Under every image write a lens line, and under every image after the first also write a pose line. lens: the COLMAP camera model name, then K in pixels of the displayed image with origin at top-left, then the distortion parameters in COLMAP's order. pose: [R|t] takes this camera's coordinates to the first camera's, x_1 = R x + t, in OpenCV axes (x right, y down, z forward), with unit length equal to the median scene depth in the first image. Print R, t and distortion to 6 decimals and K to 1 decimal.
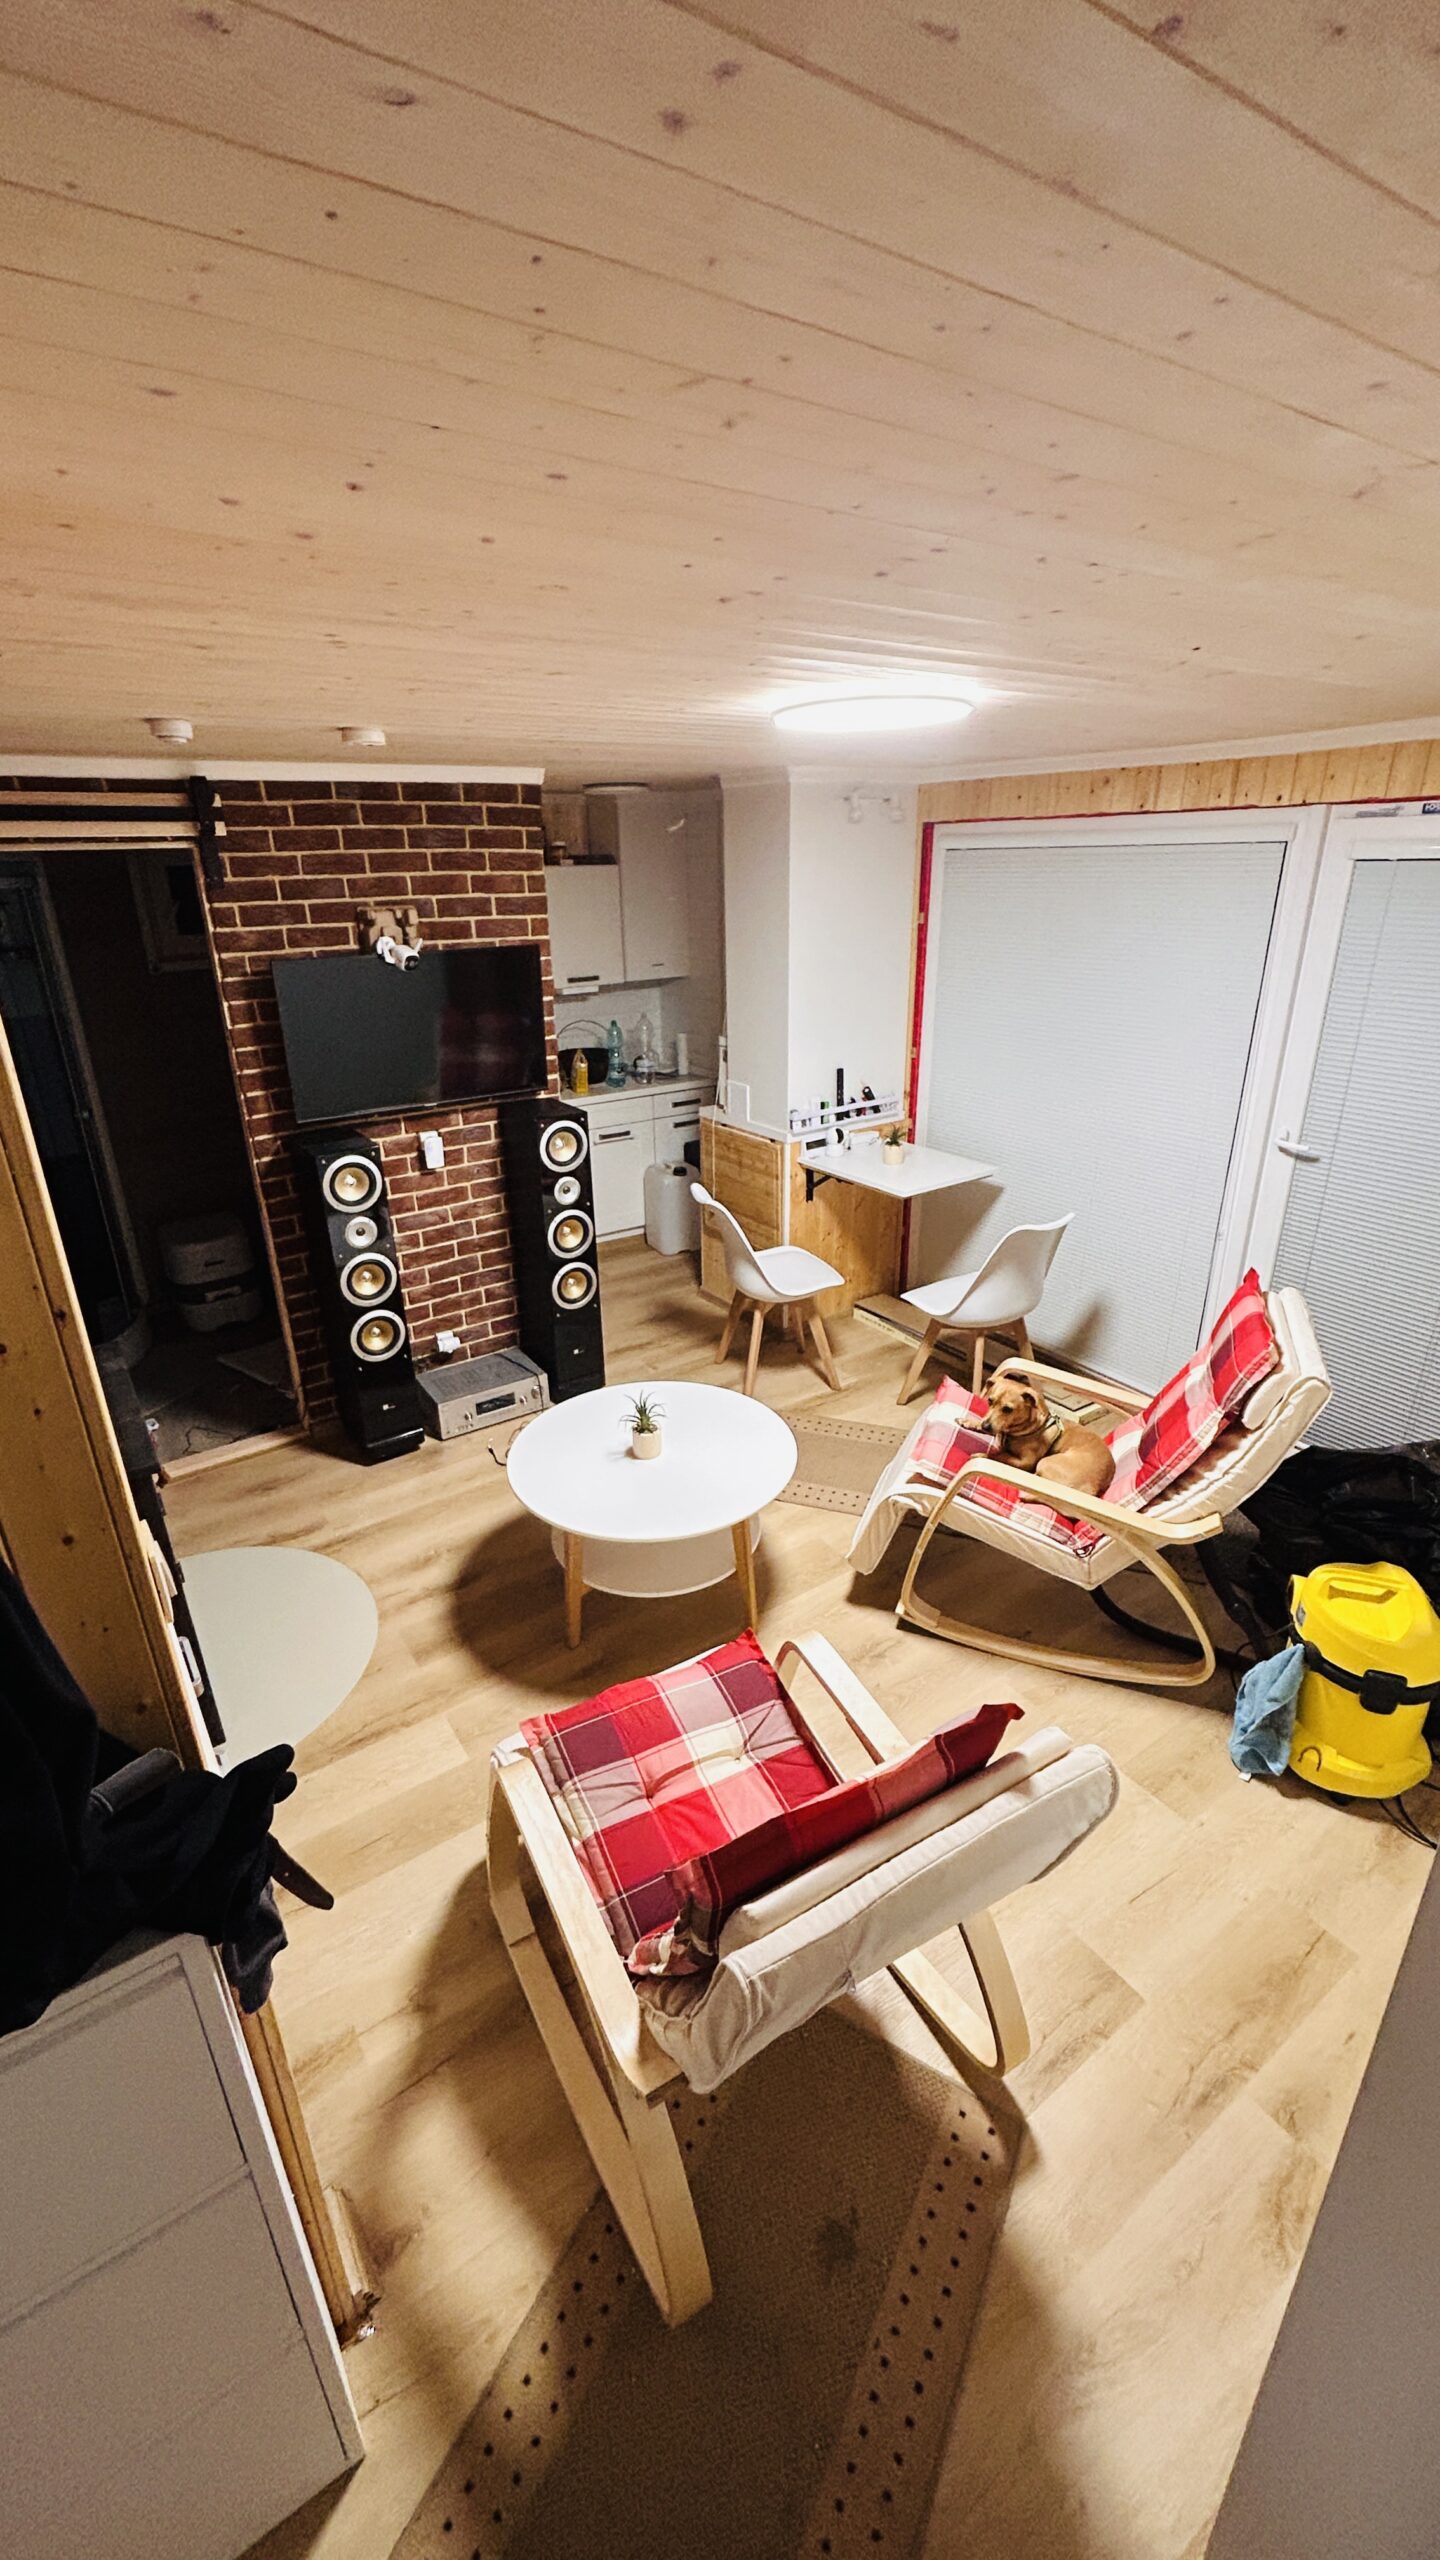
lens RADIAL K [[1027.4, 0, 710.6], [0, 1027.4, 1281.6], [0, 0, 1]] dist [-0.004622, 0.000038]
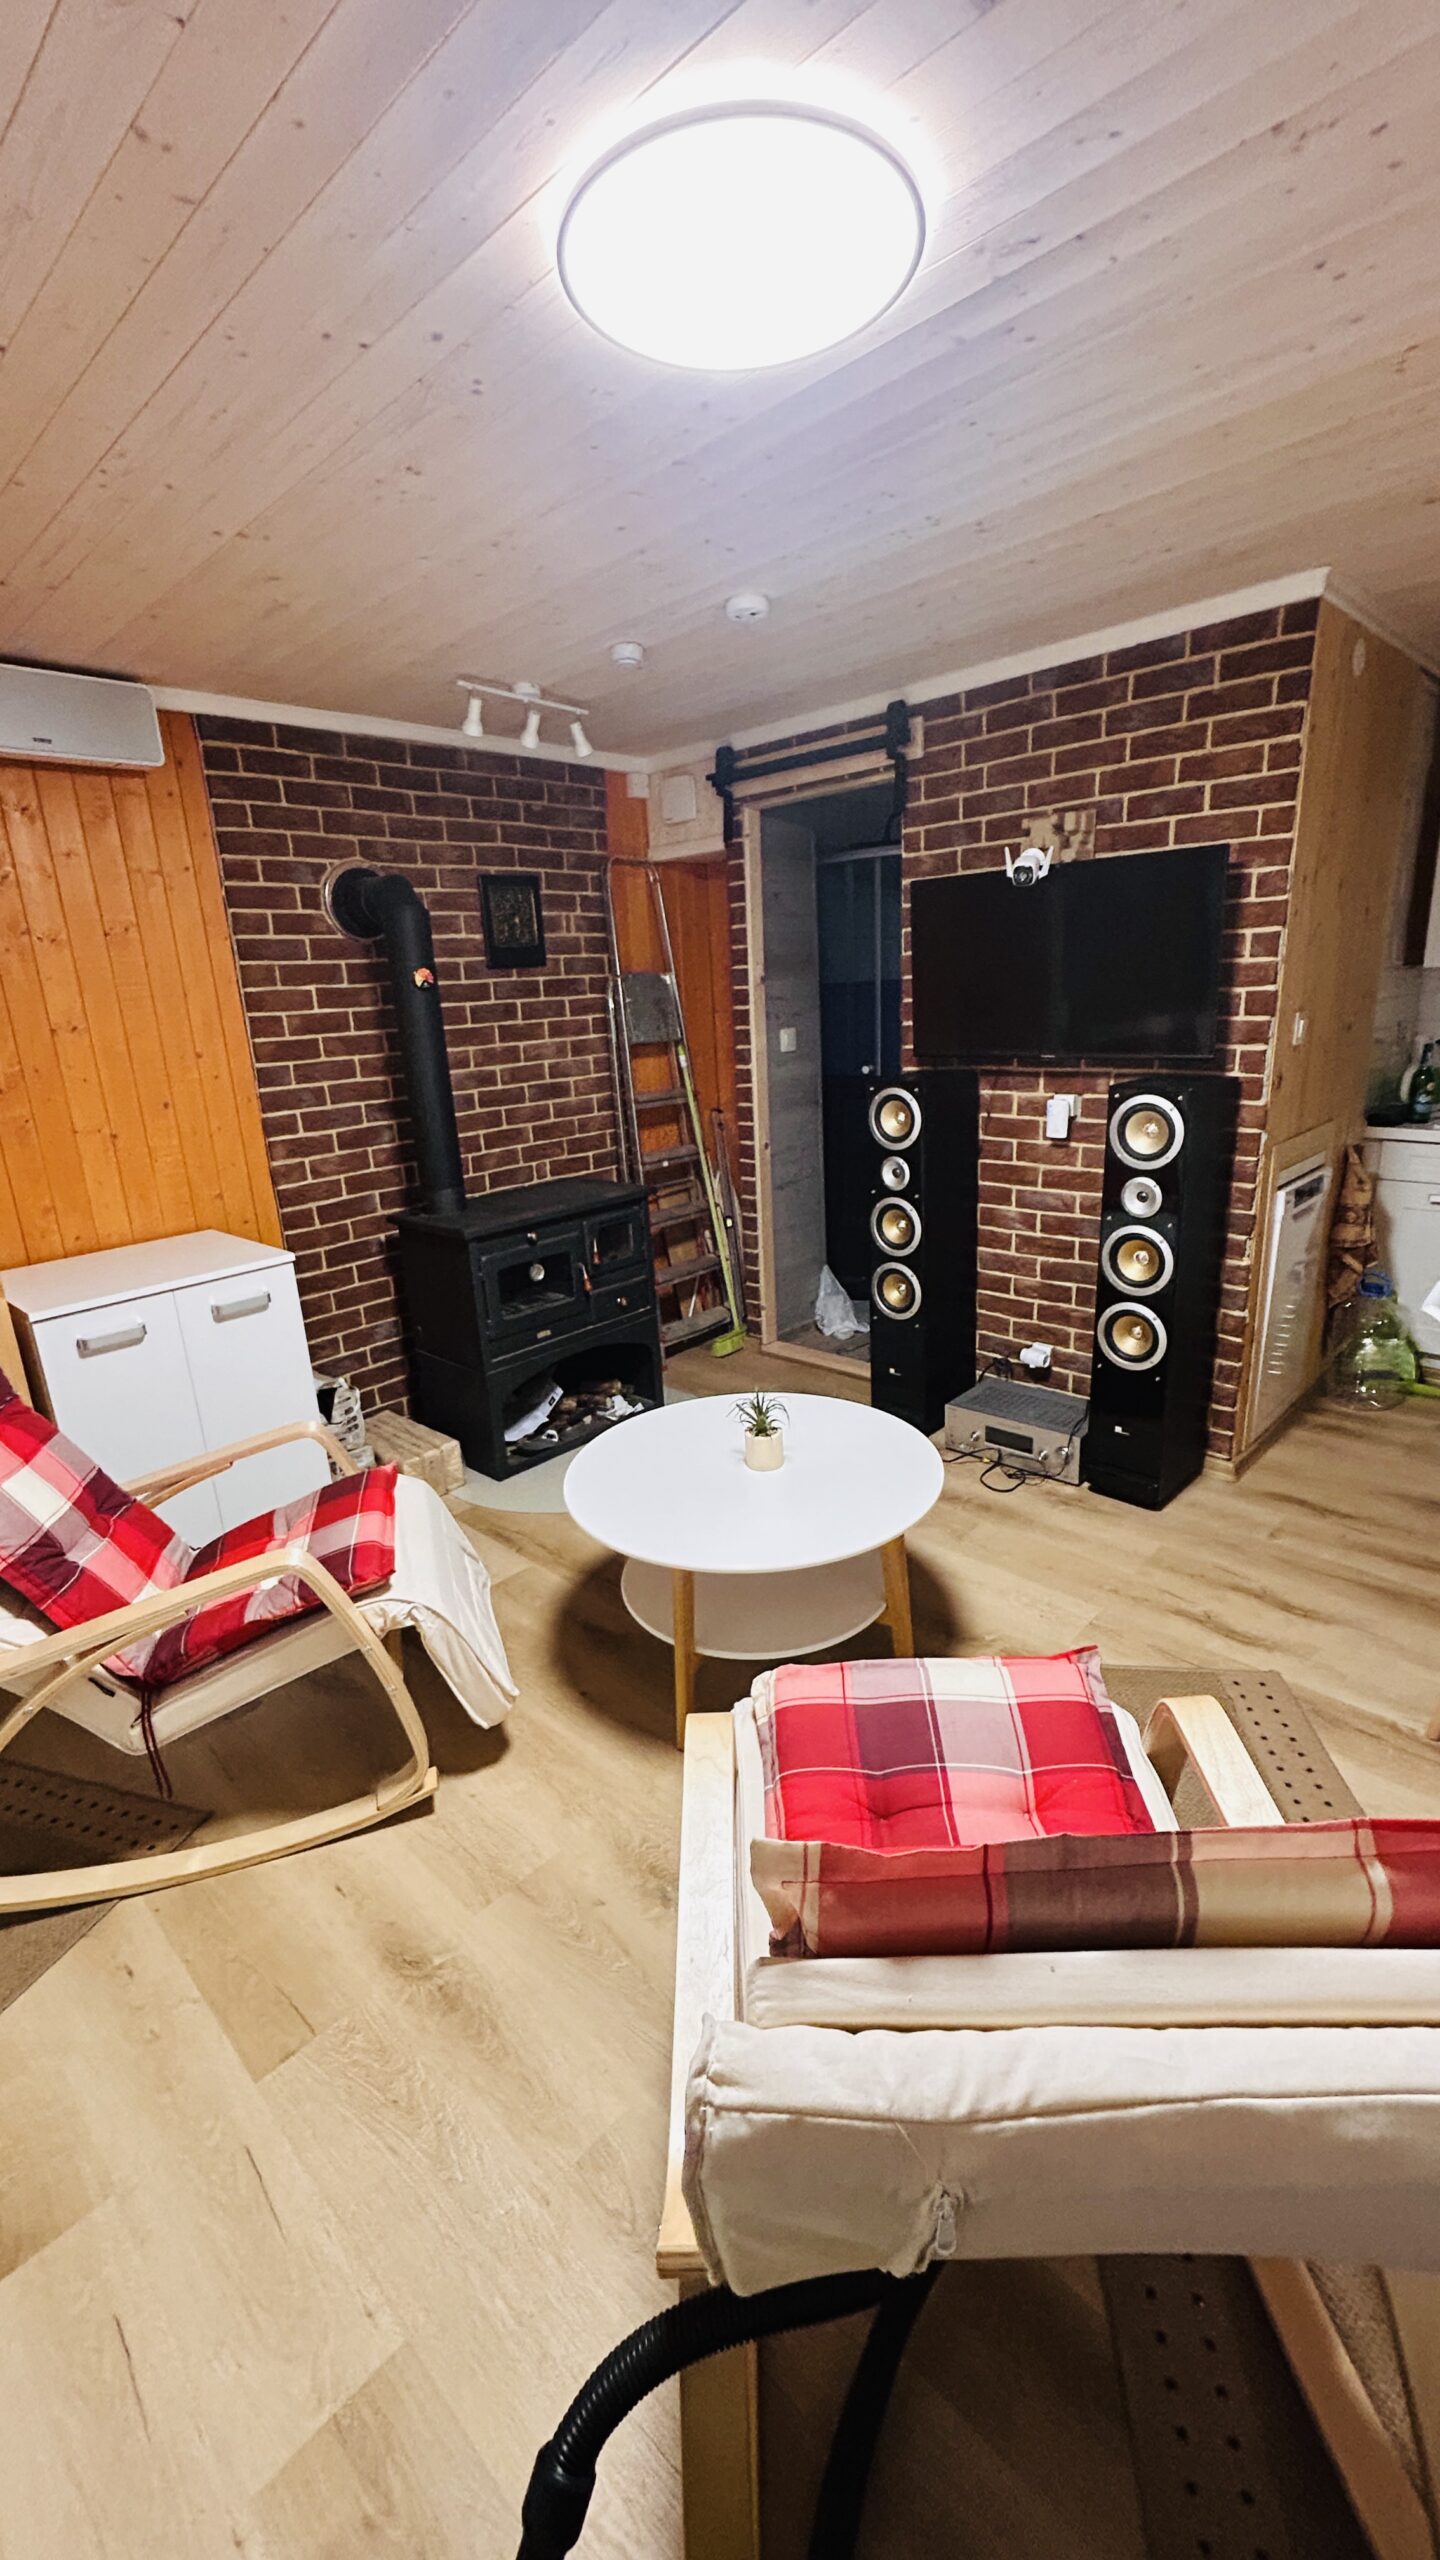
lens RADIAL K [[1027.4, 0, 718.6], [0, 1027.4, 1272.2], [0, 0, 1]] dist [-0.004622, 0.000038]
pose [[0.200985, 0.278699, -0.939112, 0.541565], [-0.326097, 0.923032, 0.204137, -0.105569], [0.923724, 0.265213, 0.276399, 0.641594]]
